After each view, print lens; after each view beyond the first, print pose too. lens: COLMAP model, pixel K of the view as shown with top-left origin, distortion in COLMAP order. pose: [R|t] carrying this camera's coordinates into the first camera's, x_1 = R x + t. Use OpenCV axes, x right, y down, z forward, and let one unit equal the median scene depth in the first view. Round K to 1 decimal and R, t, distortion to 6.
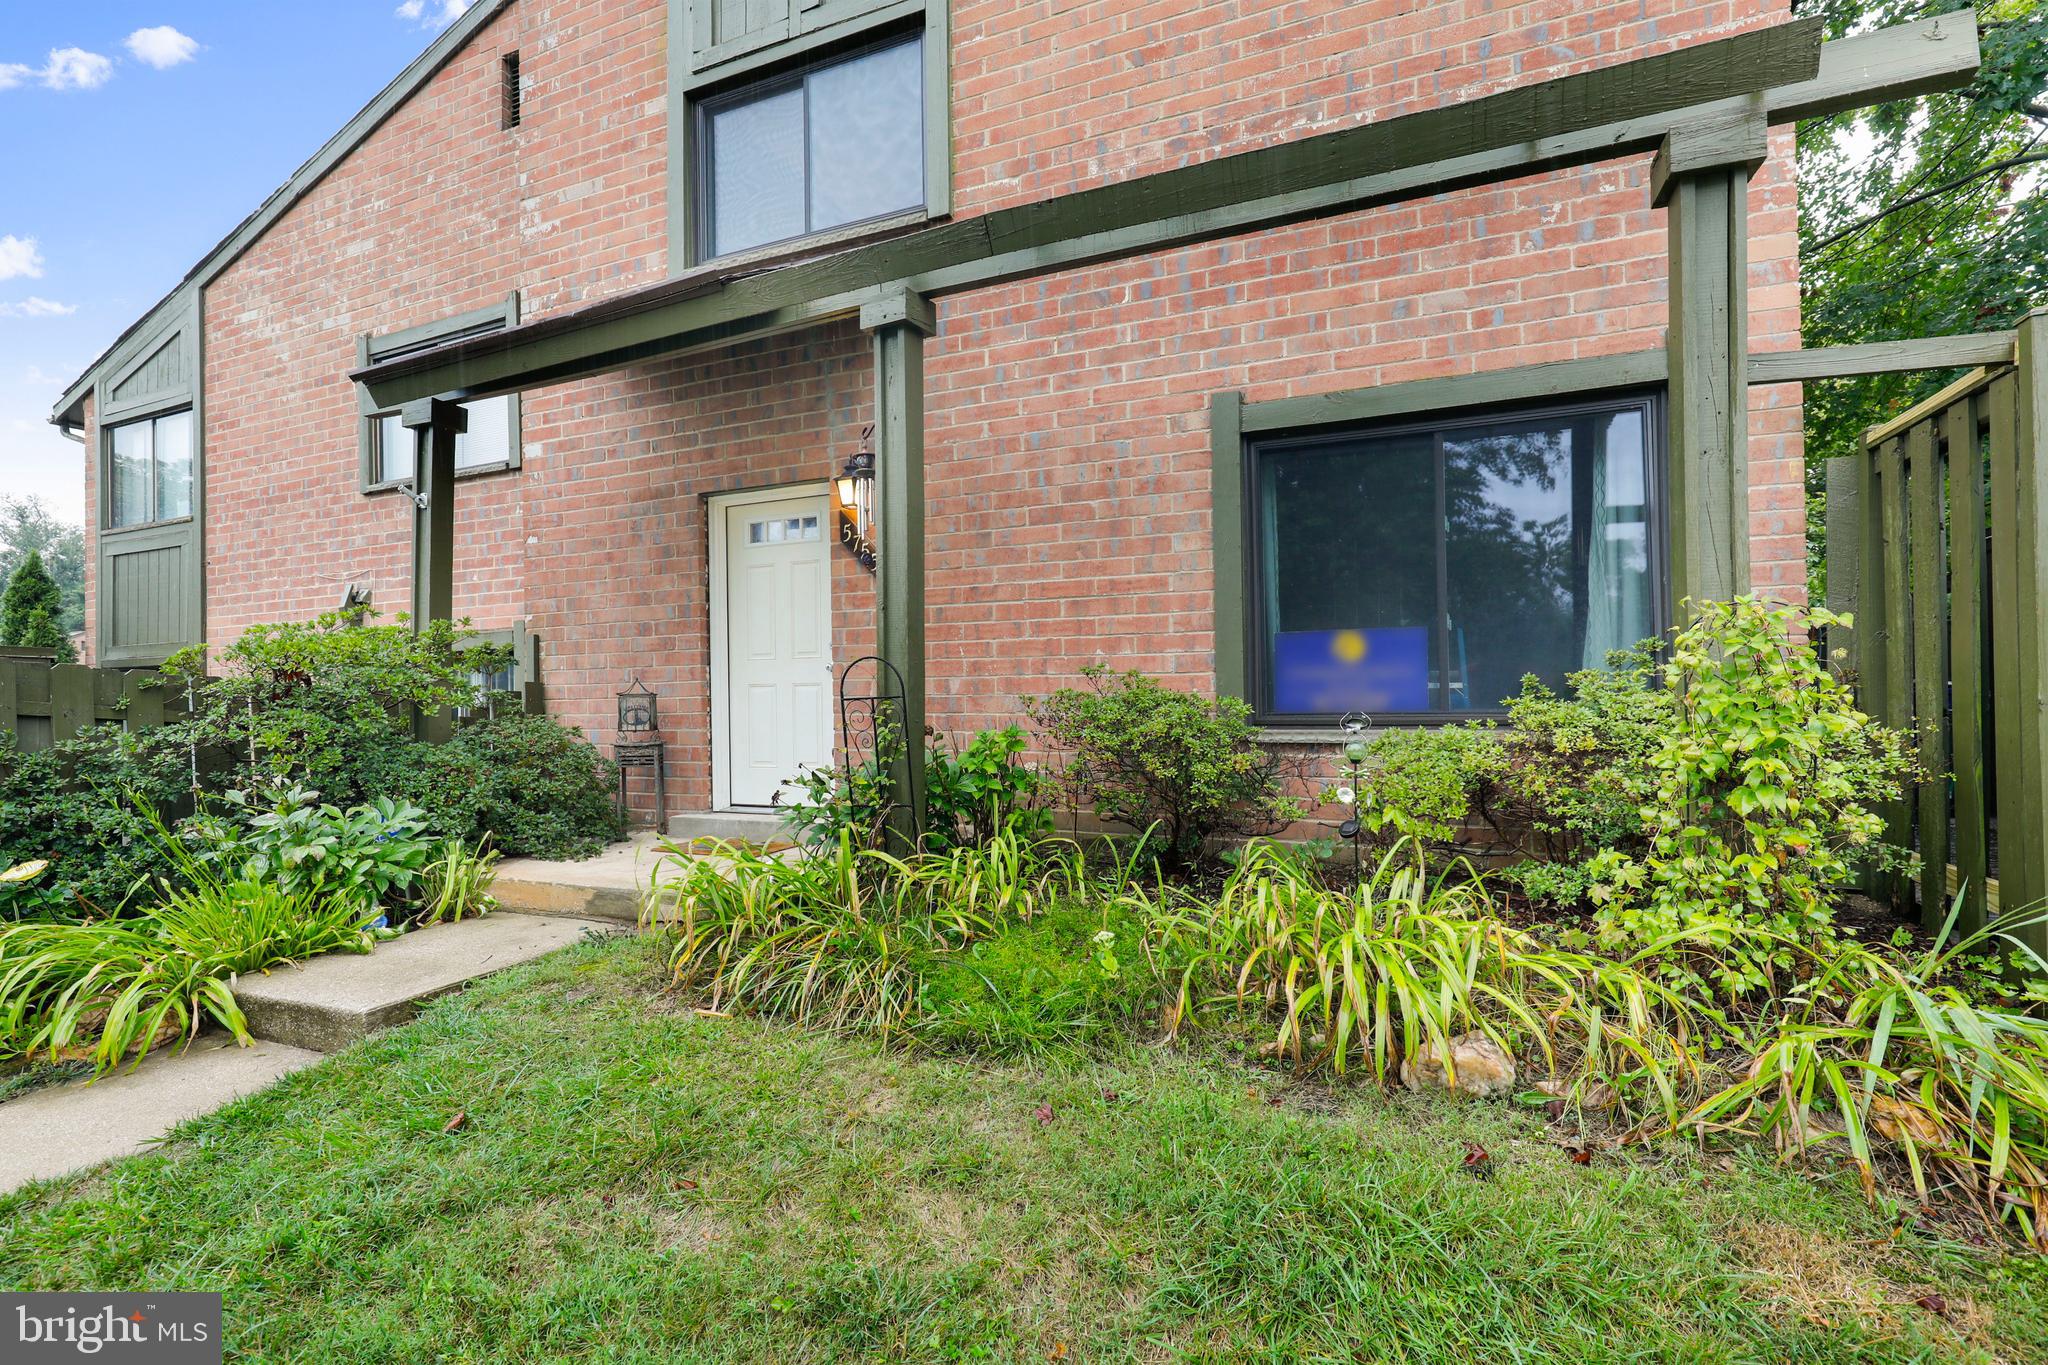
lens RADIAL K [[945.6, 0, 1027.0], [0, 945.6, 700.3], [0, 0, 1]] dist [-0.009844, 0.001917]
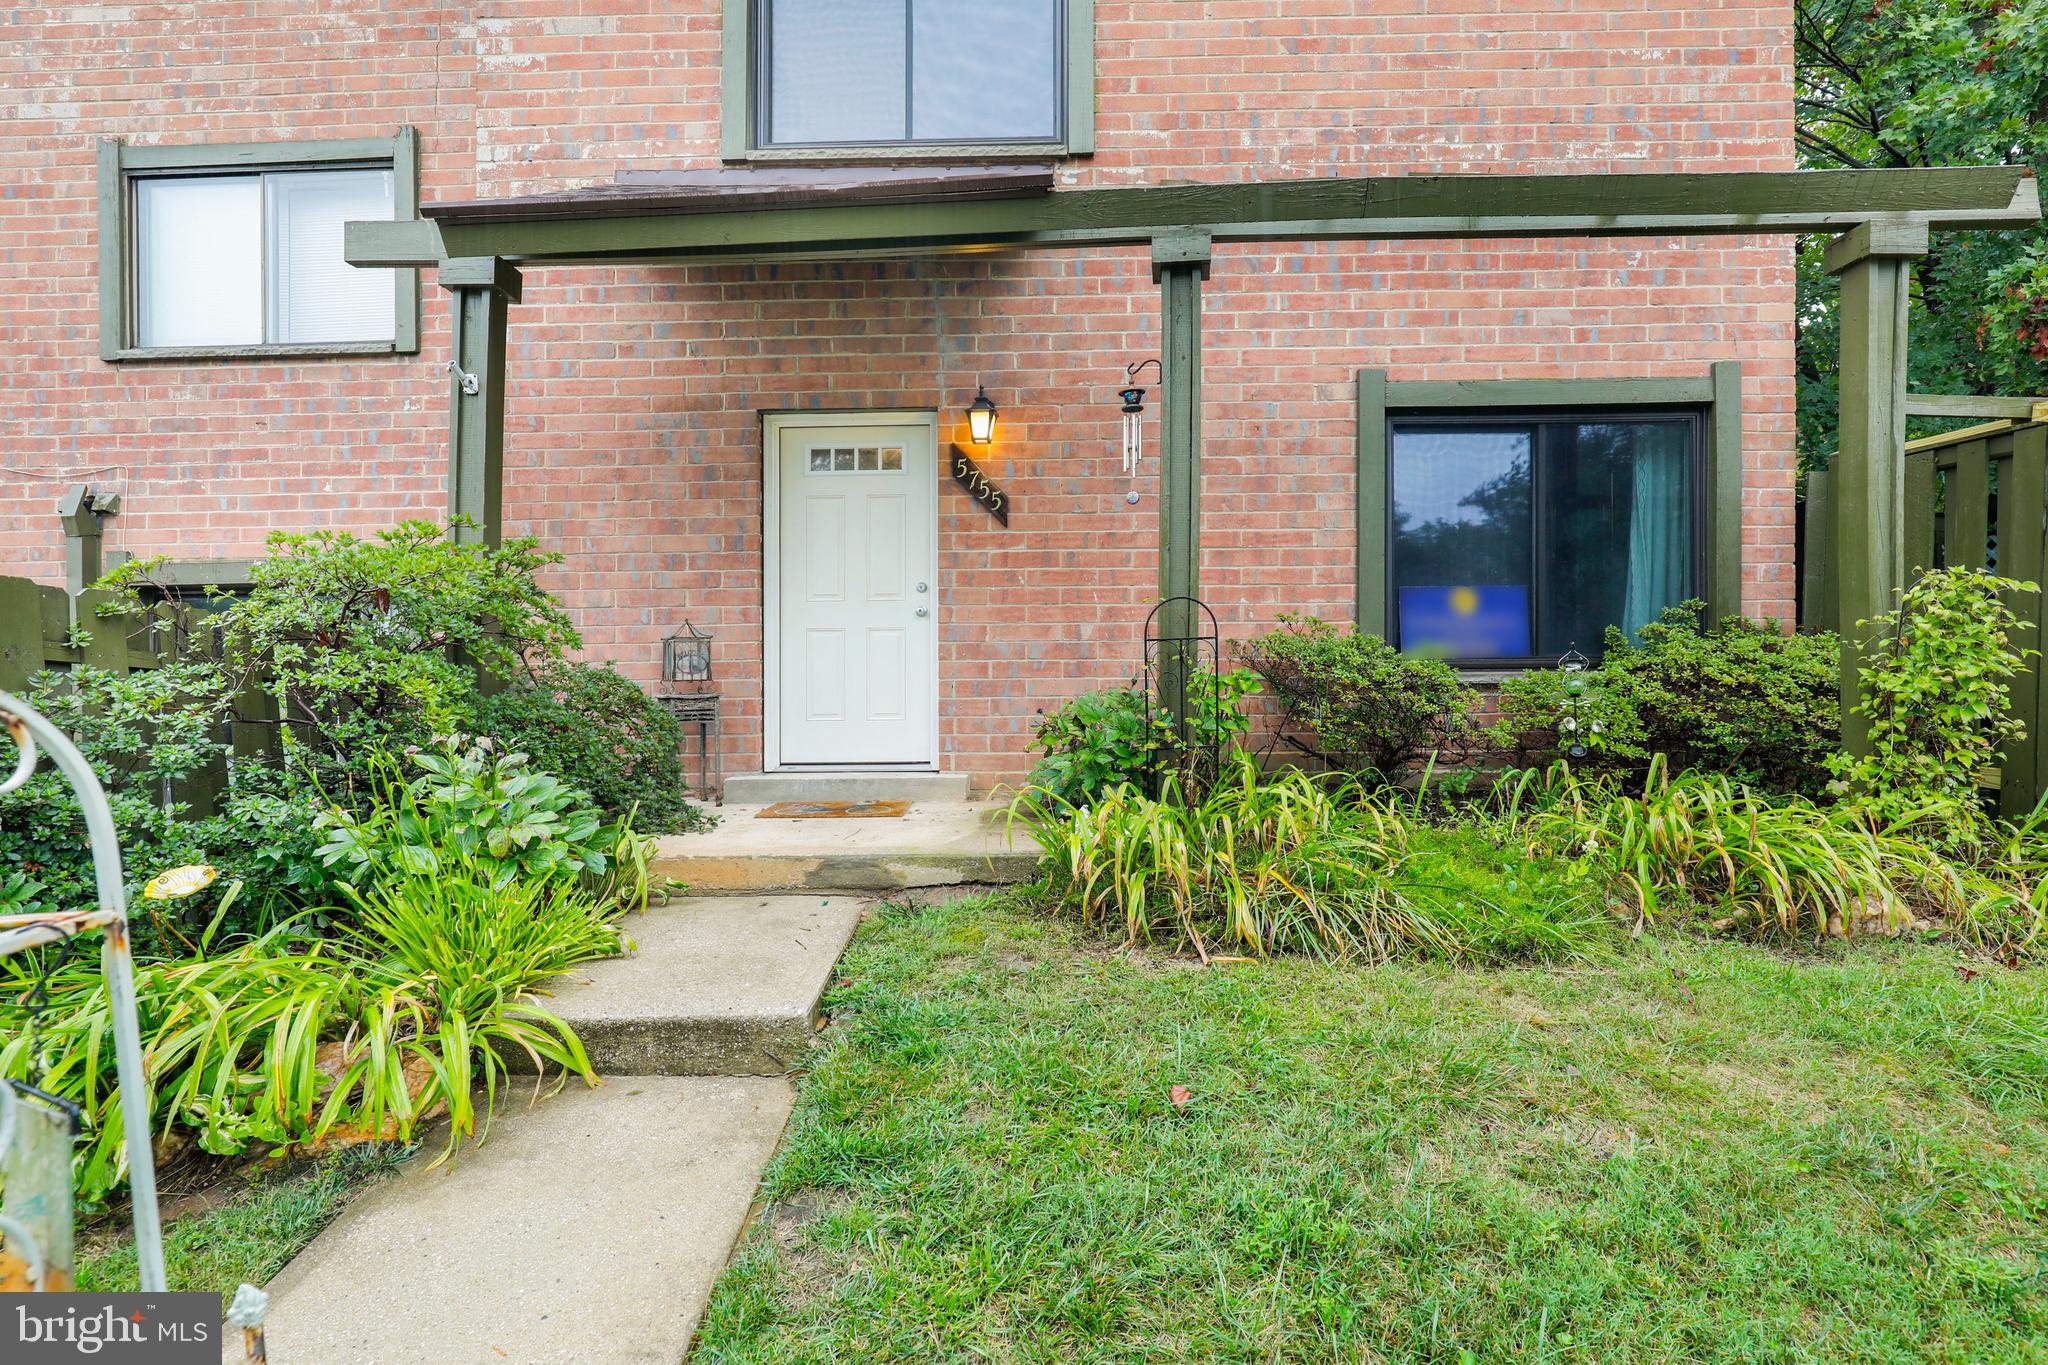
lens RADIAL K [[945.6, 0, 1028.8], [0, 945.6, 666.3], [0, 0, 1]] dist [-0.009844, 0.001917]
pose [[0.926915, -0.000250, 0.375271, -0.552223], [-0.002196, 0.999979, 0.006091, 0.016529], [-0.375265, -0.006470, 0.926895, 0.114922]]
